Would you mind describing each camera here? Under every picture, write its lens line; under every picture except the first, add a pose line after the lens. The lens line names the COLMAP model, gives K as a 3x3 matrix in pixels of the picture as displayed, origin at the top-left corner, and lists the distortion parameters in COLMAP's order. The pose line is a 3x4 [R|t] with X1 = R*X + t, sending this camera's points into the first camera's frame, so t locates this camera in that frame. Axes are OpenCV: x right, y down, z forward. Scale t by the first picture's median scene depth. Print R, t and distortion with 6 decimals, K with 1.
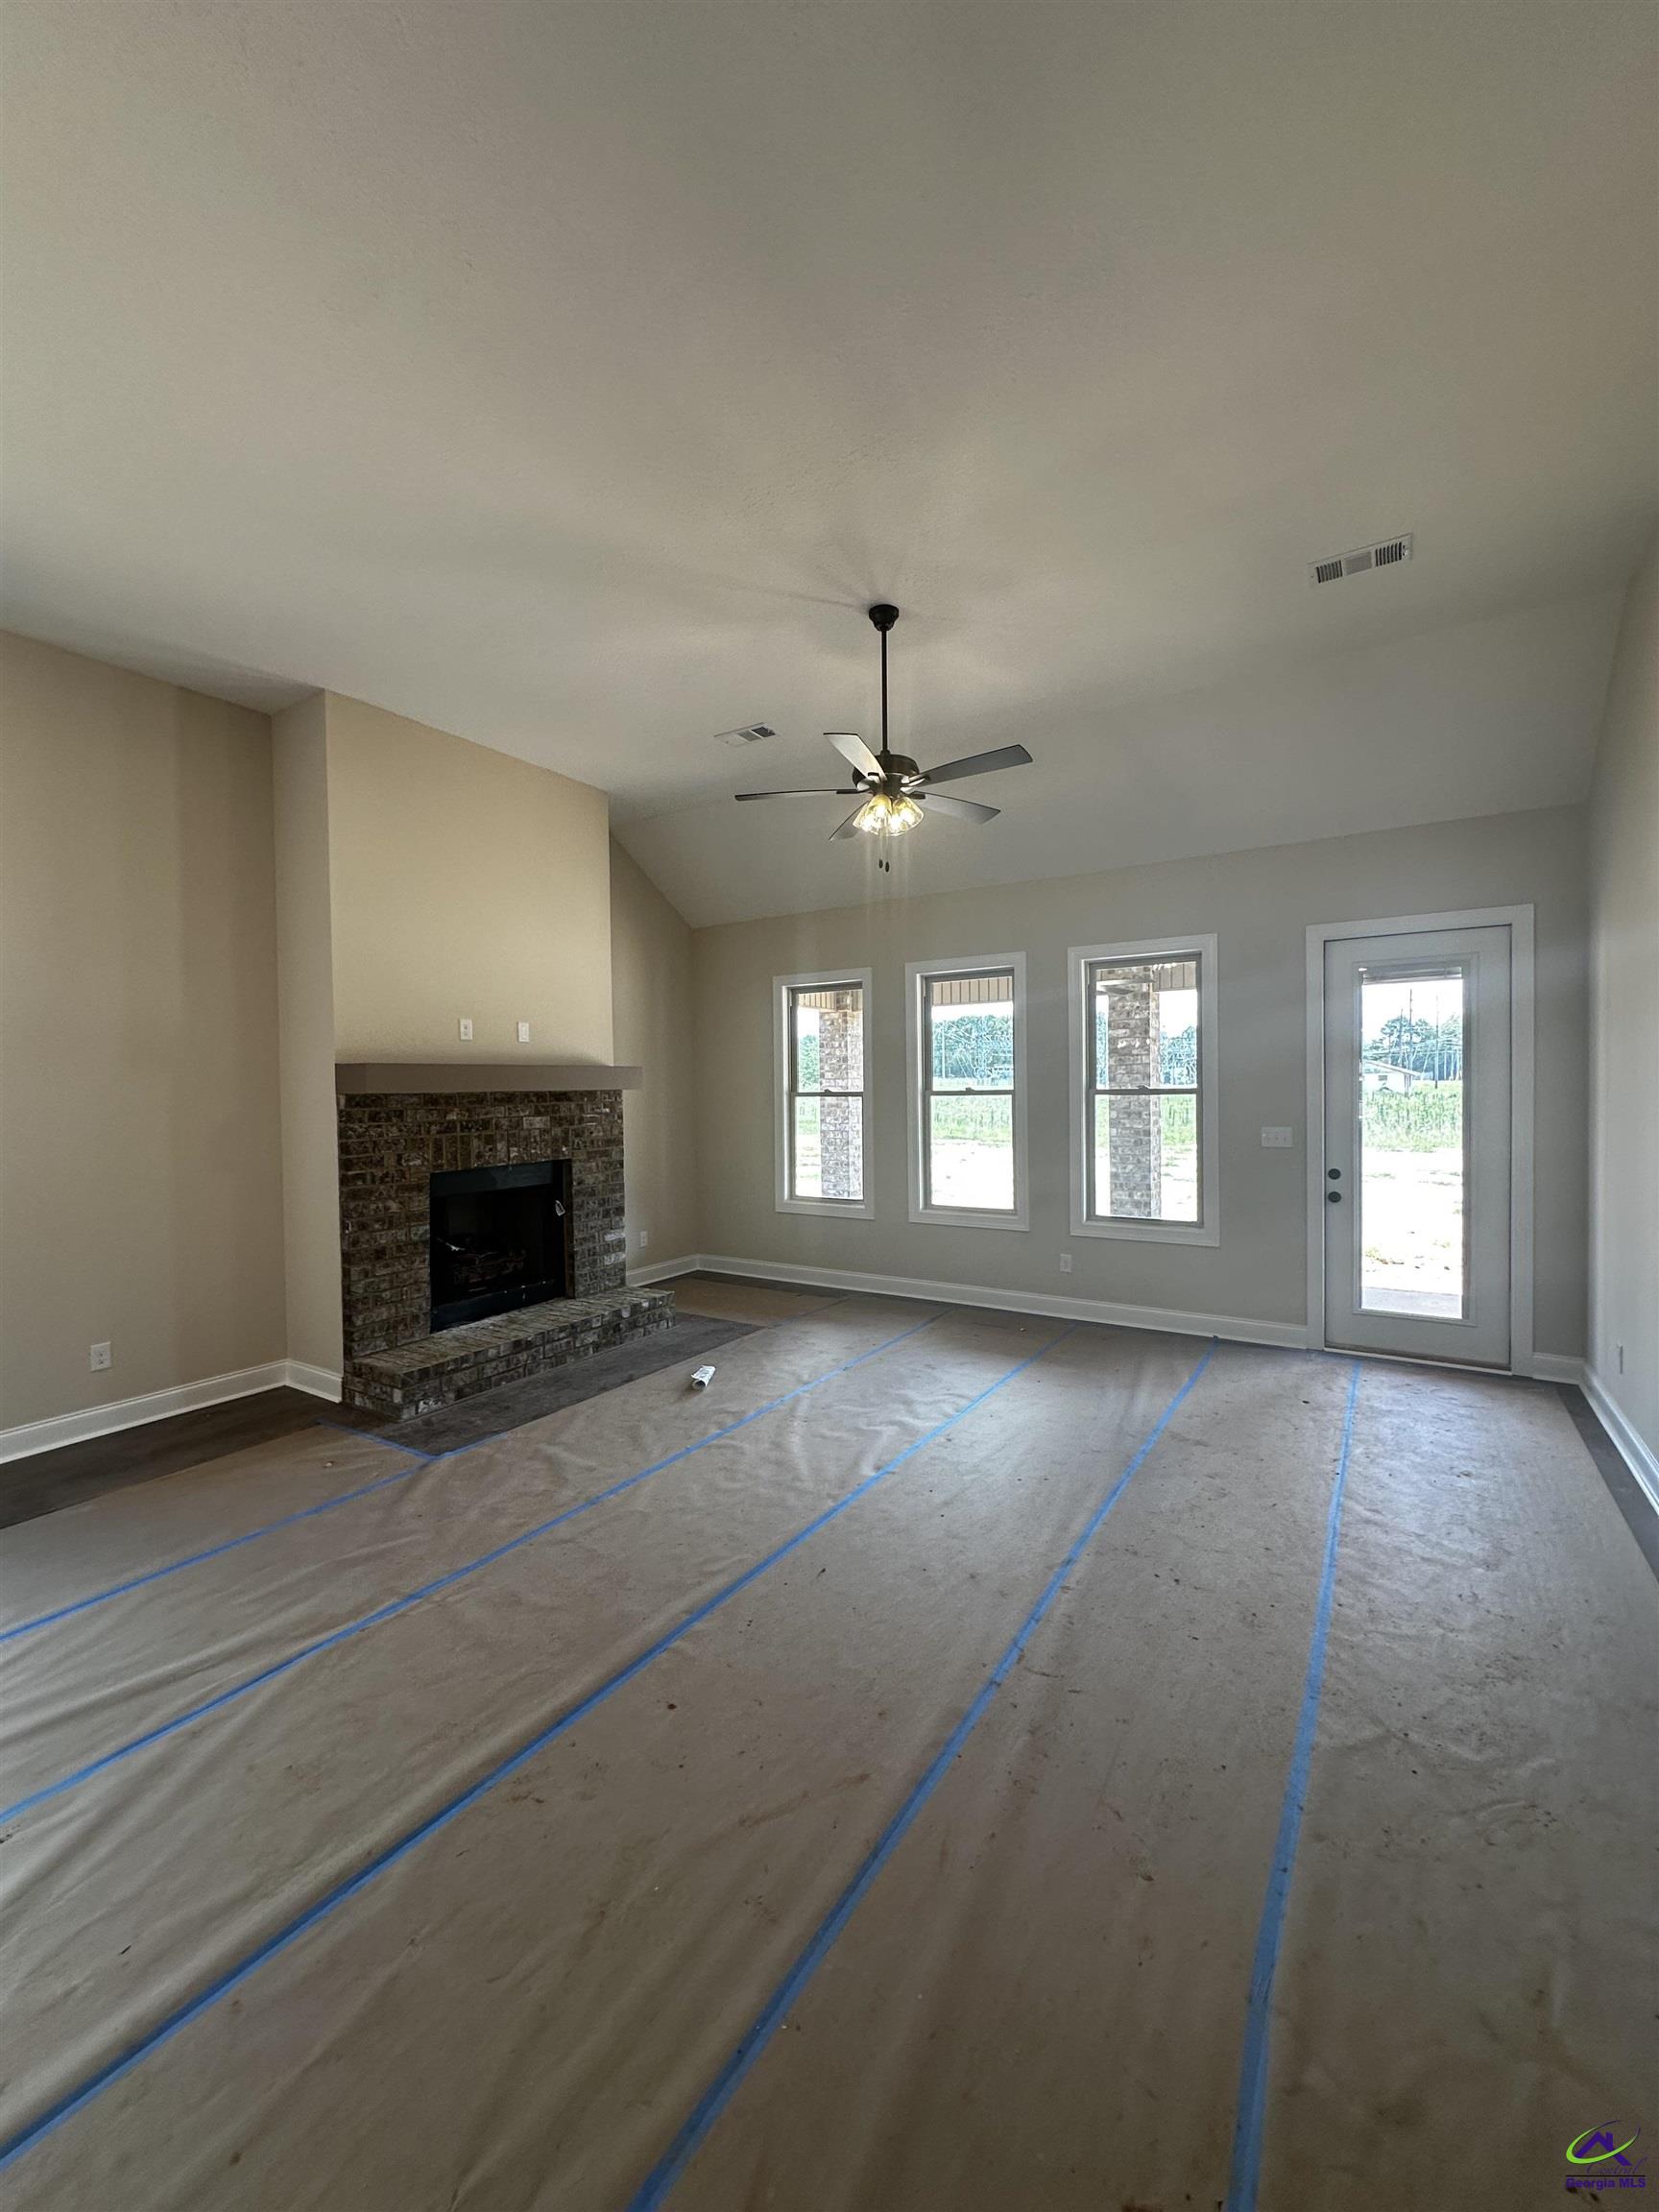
lens RADIAL K [[885.9, 0, 833.2], [0, 885.9, 1107.0], [0, 0, 1]] dist [-0.003380, 0.000711]
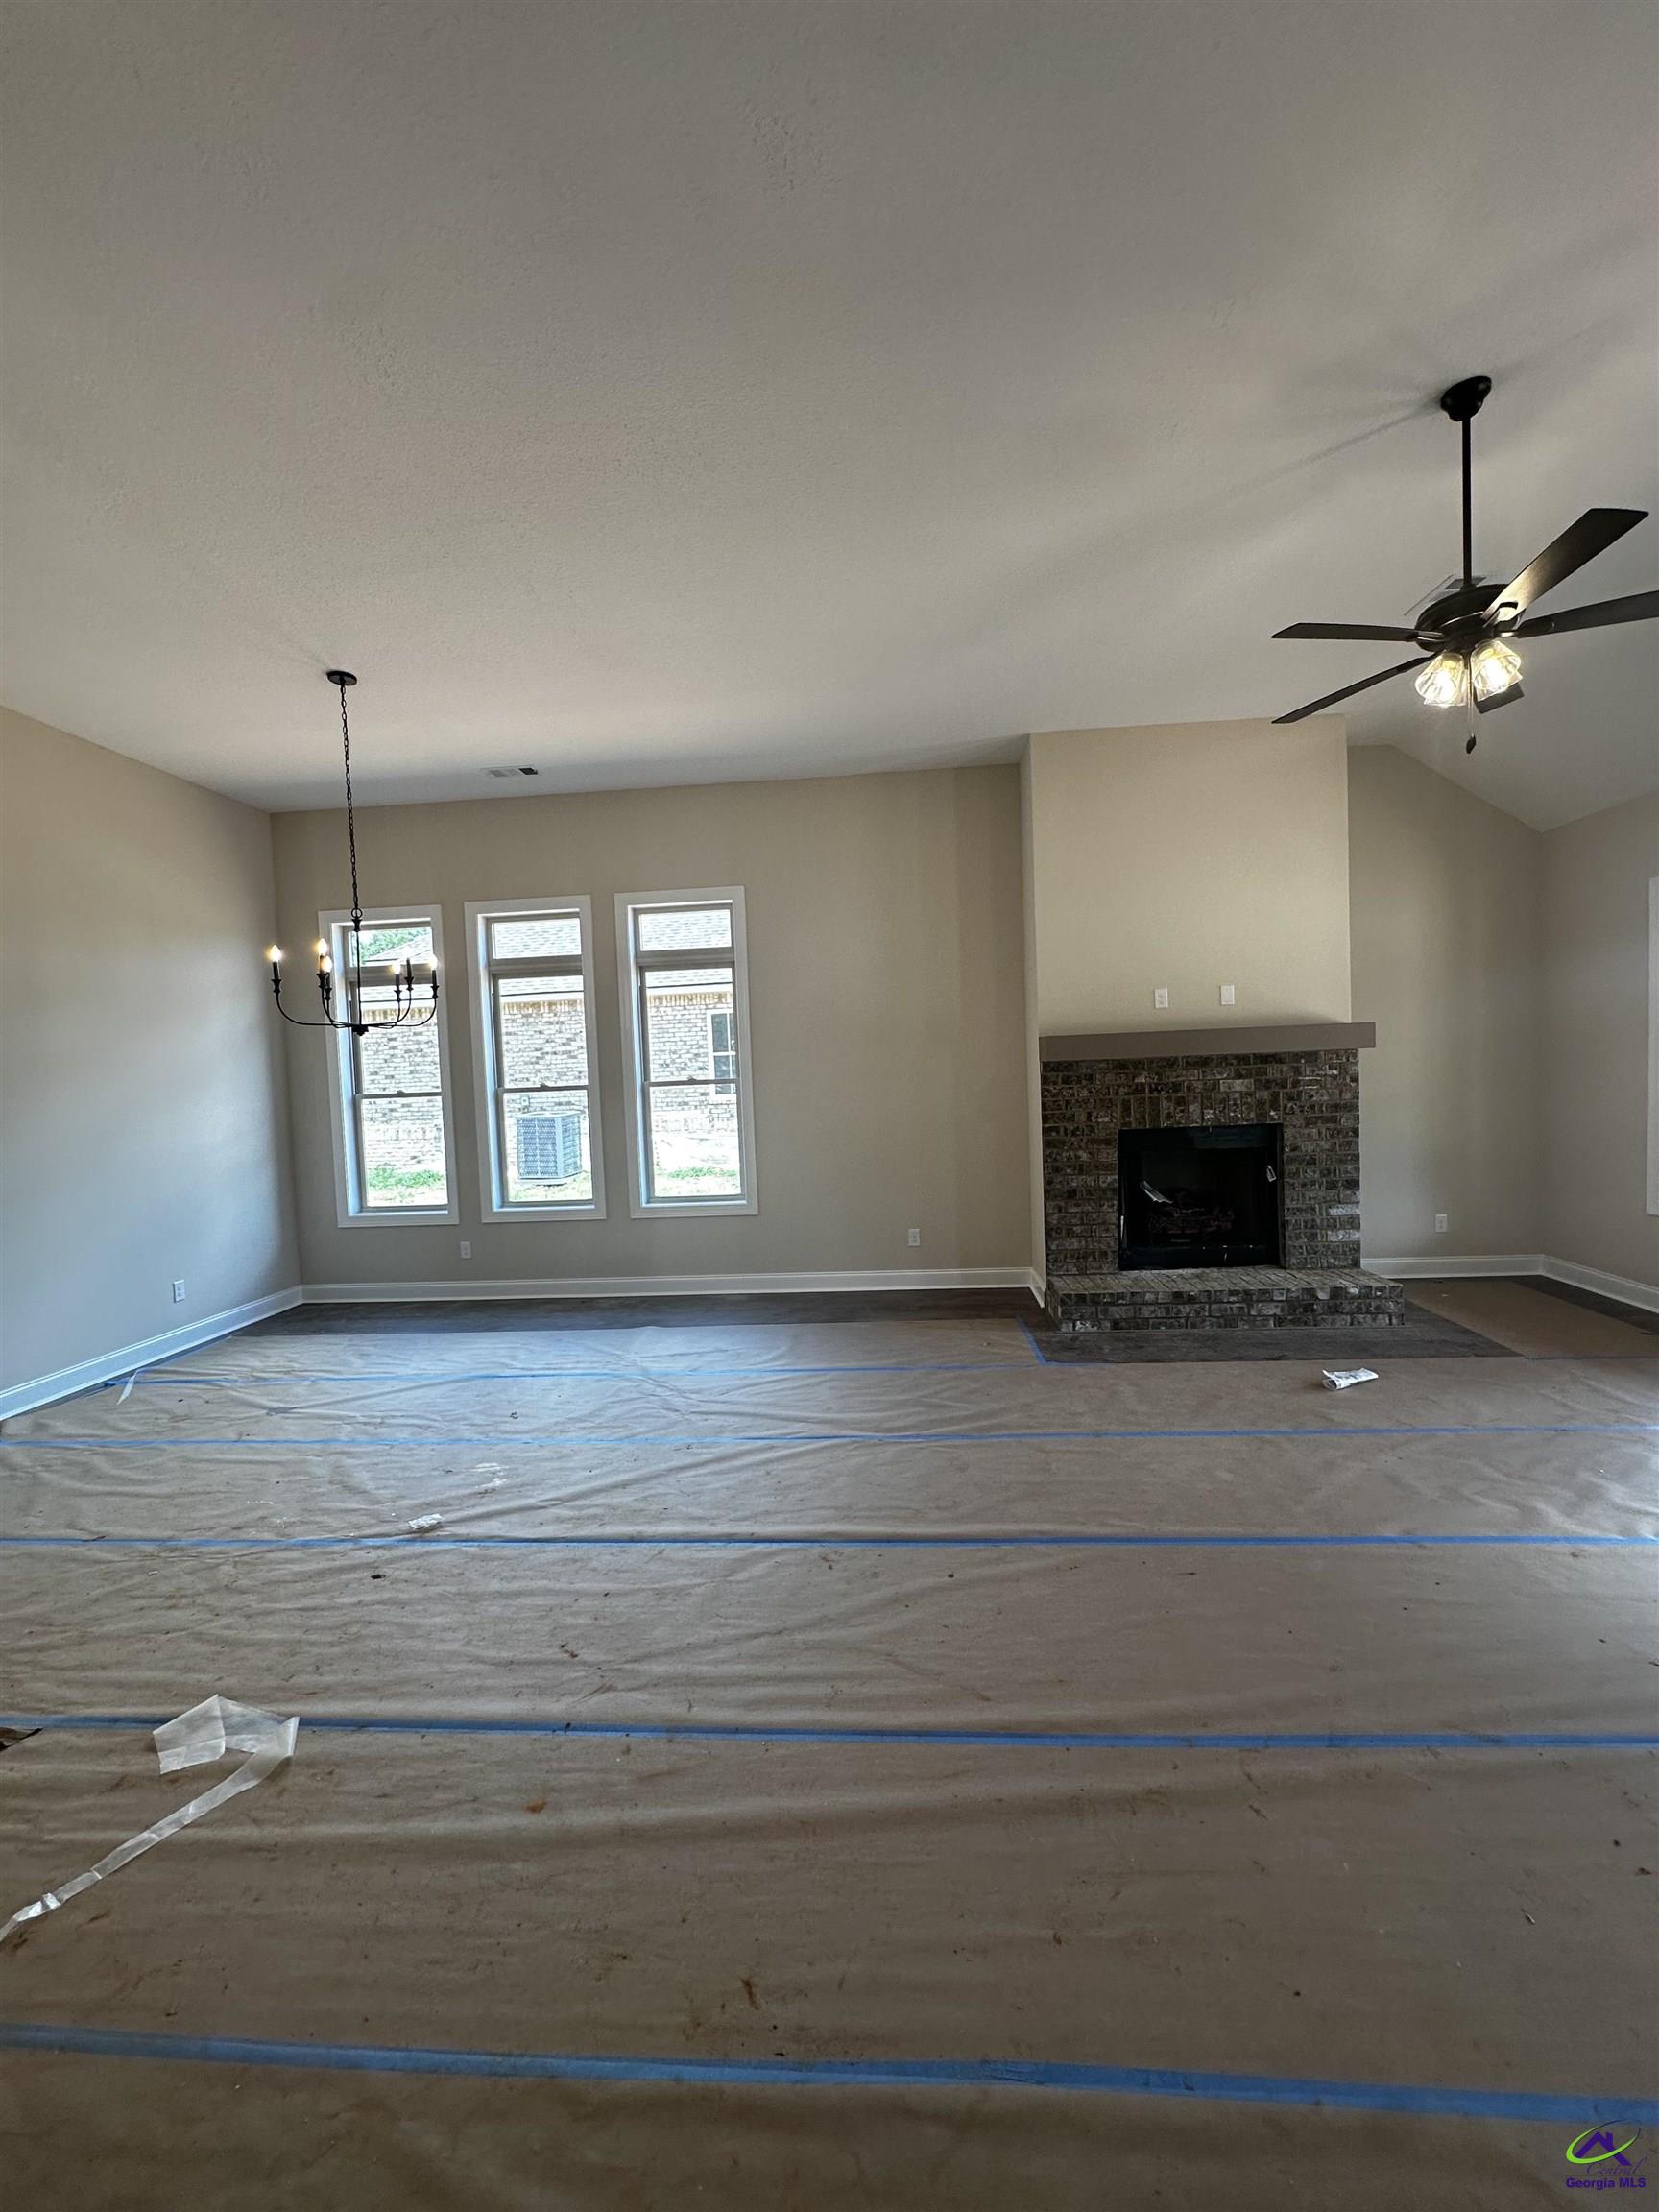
lens RADIAL K [[885.9, 0, 834.0], [0, 885.9, 1107.9], [0, 0, 1]] dist [-0.003380, 0.000711]
pose [[0.474231, 0.035036, -0.879703, 0.377505], [0.012380, 0.998844, 0.046455, -0.010522], [0.880314, -0.032921, 0.473249, 0.147648]]
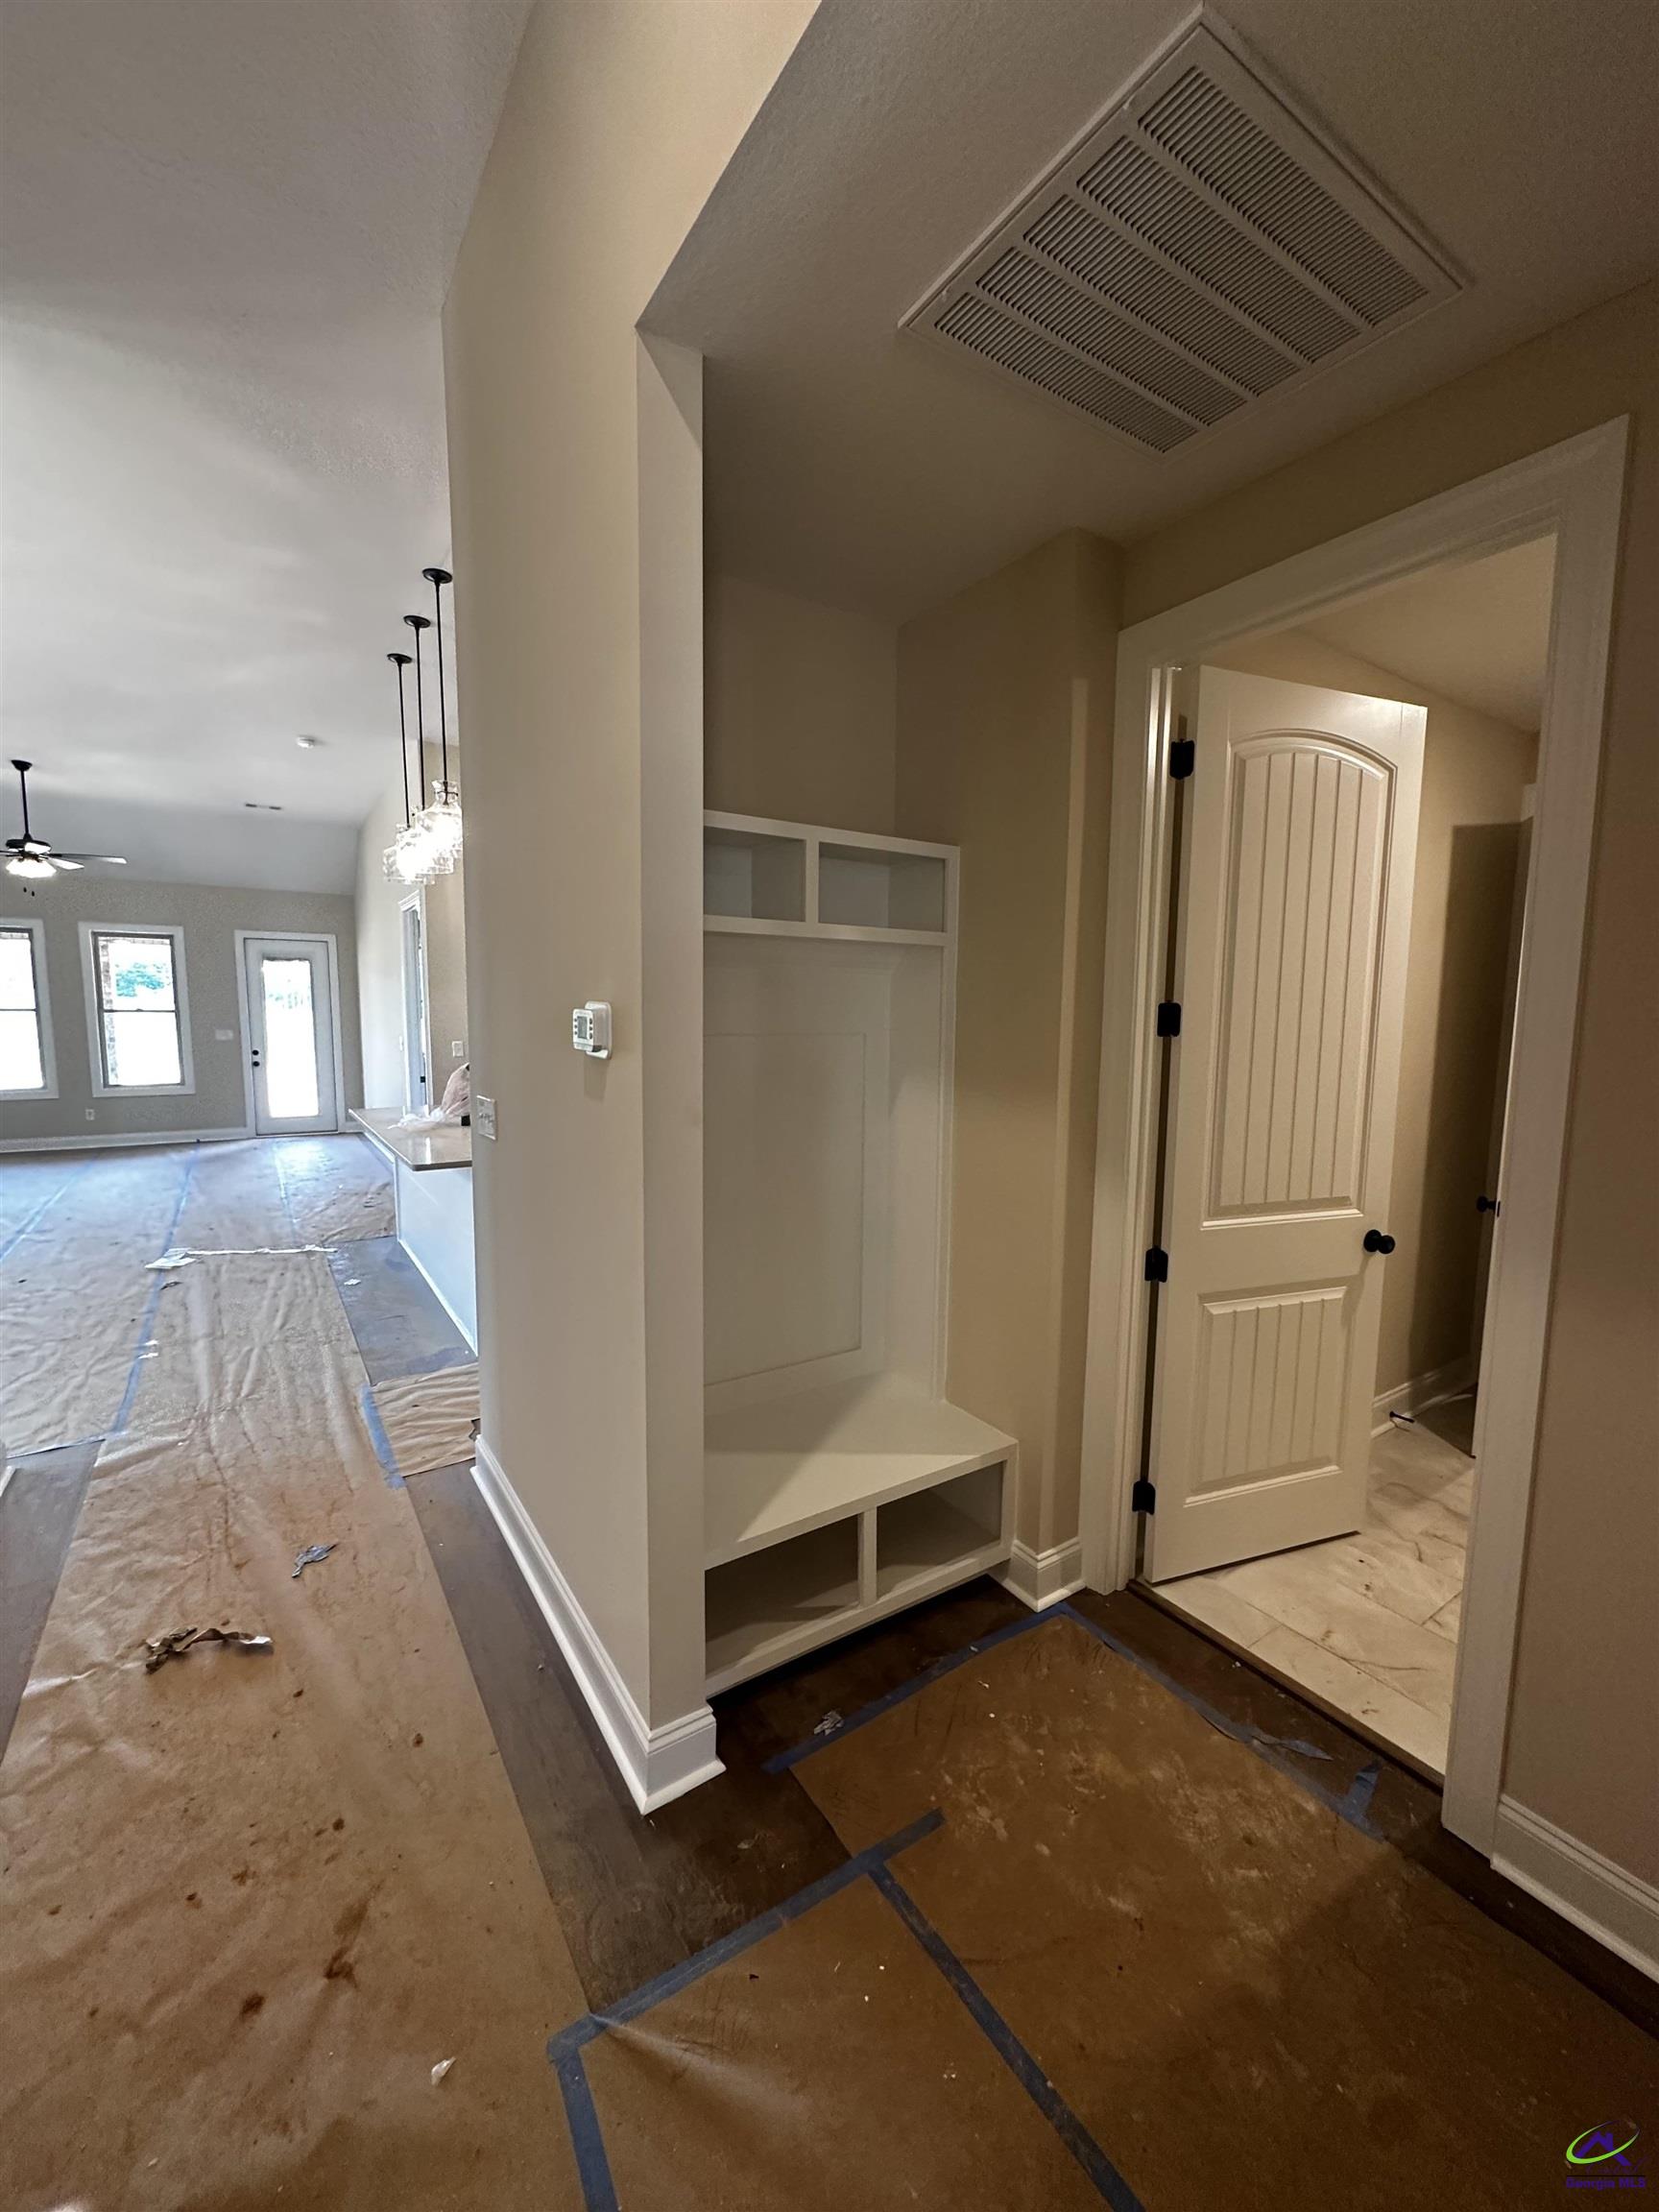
lens RADIAL K [[885.9, 0, 824.6], [0, 885.9, 1106.4], [0, 0, 1]] dist [-0.003380, 0.000711]
pose [[0.410196, -0.083048, 0.908208, -0.261086], [-0.000240, 0.995835, 0.091170, 0.003680], [-0.911997, -0.037616, 0.408468, -0.357700]]
